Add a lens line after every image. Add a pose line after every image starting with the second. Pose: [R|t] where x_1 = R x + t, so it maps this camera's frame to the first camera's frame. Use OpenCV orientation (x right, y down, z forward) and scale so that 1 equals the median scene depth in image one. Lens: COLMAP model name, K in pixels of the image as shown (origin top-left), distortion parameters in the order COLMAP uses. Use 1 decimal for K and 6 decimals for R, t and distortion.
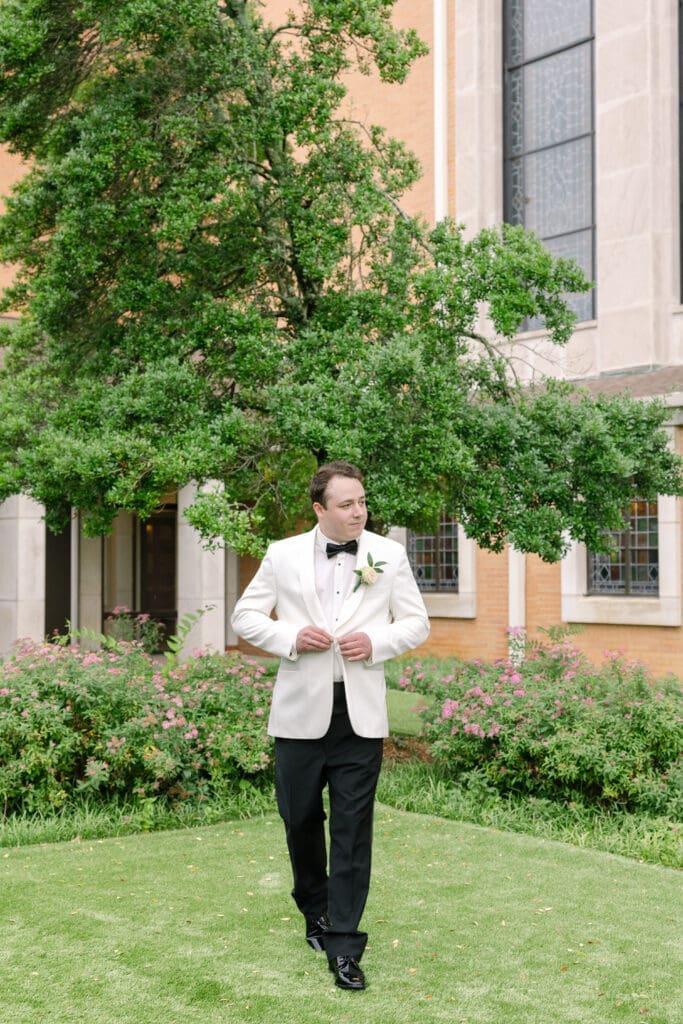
lens RADIAL K [[1529.9, 0, 341.5], [0, 1529.9, 512.0], [0, 0, 1]] dist [-0.075127, 0.451091]
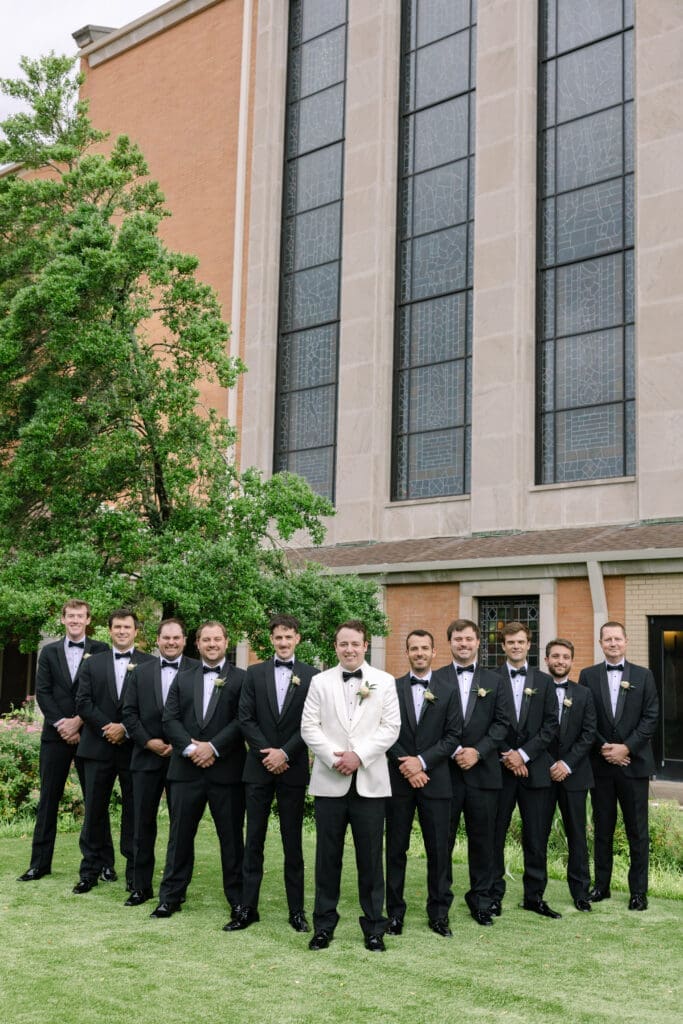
lens RADIAL K [[1233.6, 0, 341.5], [0, 1233.6, 512.0], [0, 0, 1]] dist [0.002442, 0.012720]
pose [[0.983185, 0.049820, 0.175685, -0.074358], [-0.033747, 0.995065, -0.093315, -0.021086], [-0.179467, 0.085817, 0.980014, -0.353647]]
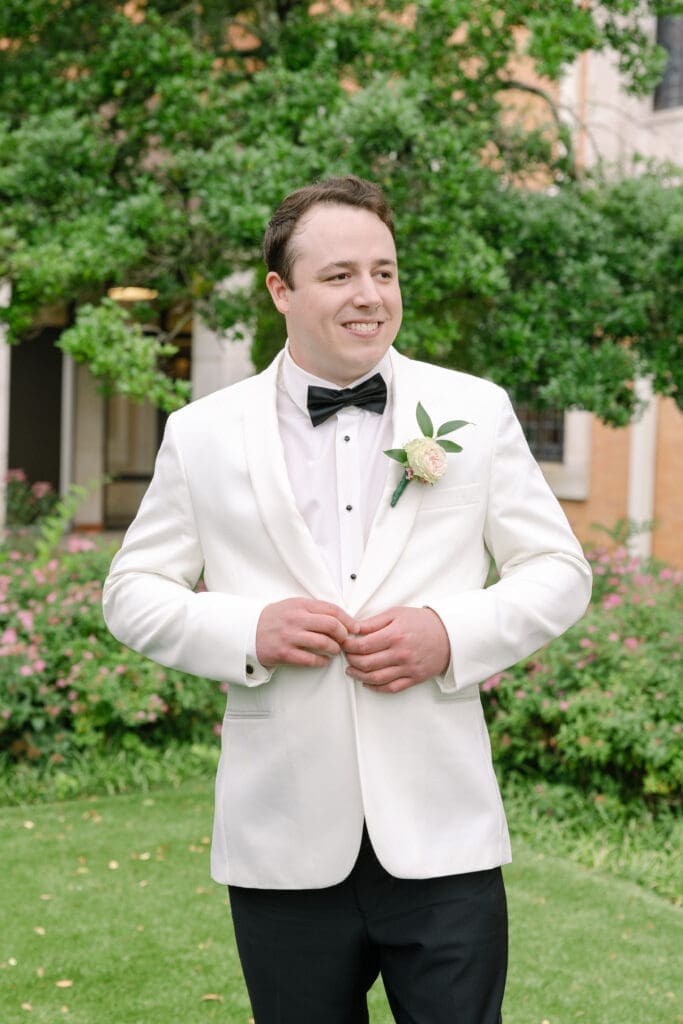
lens RADIAL K [[1866.4, 0, 341.5], [0, 1866.4, 512.0], [0, 0, 1]] dist [-0.039095, -0.001448]
pose [[0.995357, 0.035819, -0.089337, 0.095669], [-0.027724, 0.995532, 0.090258, -0.000821], [0.092171, -0.087362, 0.991903, 0.180661]]
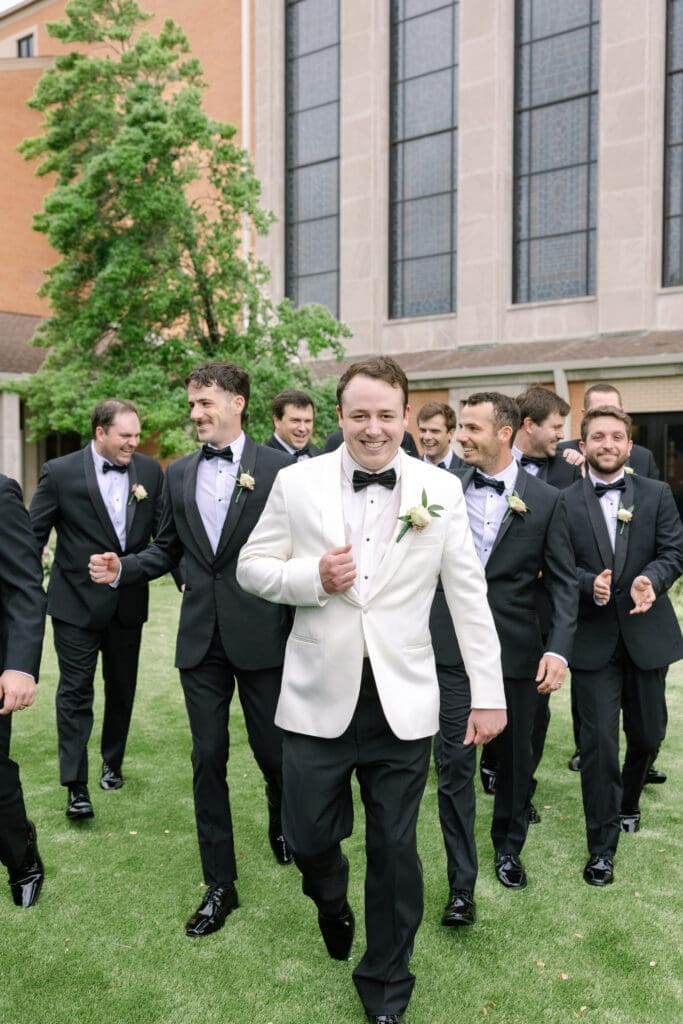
lens RADIAL K [[1163.8, 0, 360.9], [0, 1163.8, 513.9], [0, 0, 1]] dist [0.019498, 0.039484]
pose [[0.978315, -0.003177, 0.207100, -0.165926], [-0.011675, 0.997447, 0.070455, -0.015487], [-0.206795, -0.071345, 0.975780, -0.609231]]
